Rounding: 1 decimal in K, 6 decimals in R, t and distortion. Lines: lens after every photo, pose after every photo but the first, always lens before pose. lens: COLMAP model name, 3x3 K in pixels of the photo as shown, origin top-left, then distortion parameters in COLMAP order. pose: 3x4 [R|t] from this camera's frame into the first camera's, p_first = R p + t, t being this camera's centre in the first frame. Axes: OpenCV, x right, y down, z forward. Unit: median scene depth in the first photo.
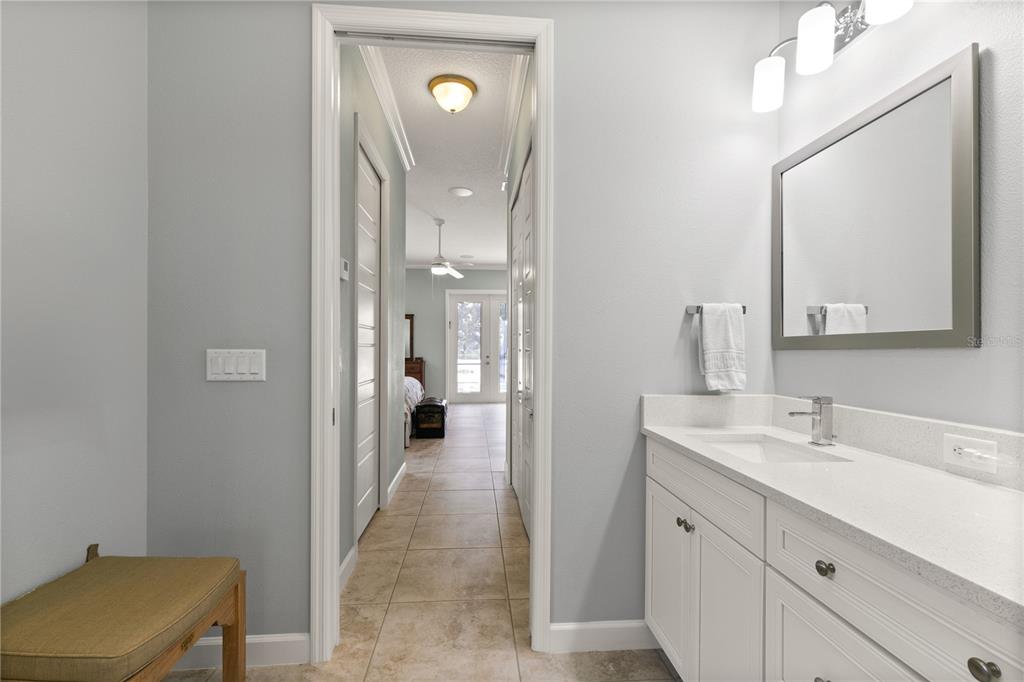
lens RADIAL K [[464.2, 0, 510.2], [0, 464.2, 341.2], [0, 0, 1]] dist [0.004938, -0.000111]
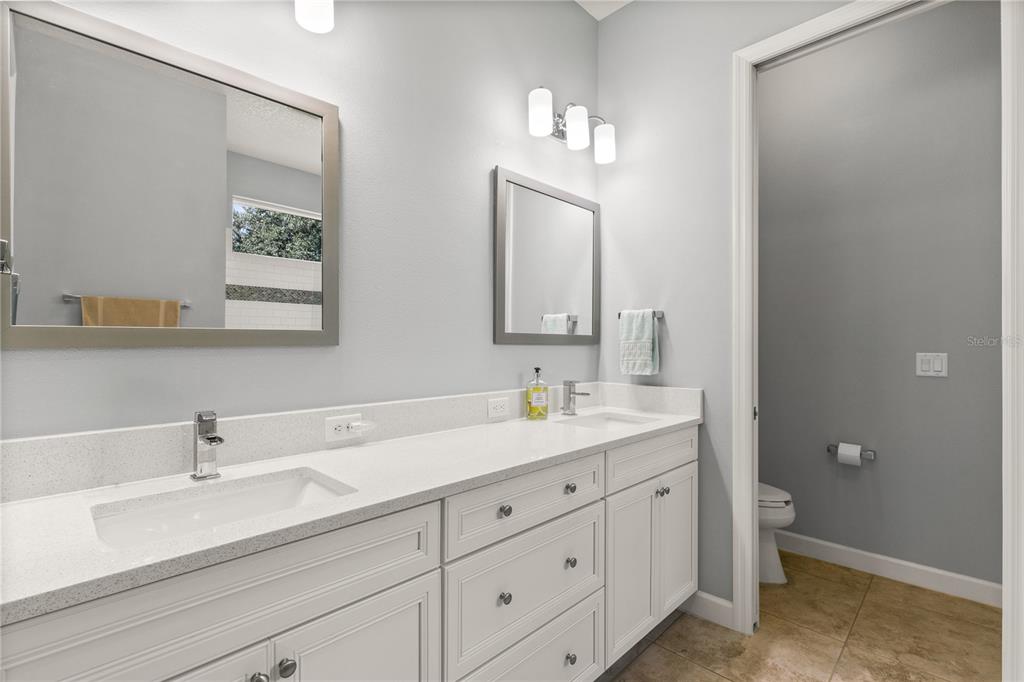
lens RADIAL K [[464.2, 0, 504.4], [0, 464.2, 346.4], [0, 0, 1]] dist [0.004938, -0.000111]
pose [[-0.647607, 0.002981, 0.761969, -0.267746], [0.001033, 0.999995, -0.003035, 0.023462], [-0.761974, -0.001178, -0.647606, 1.523926]]
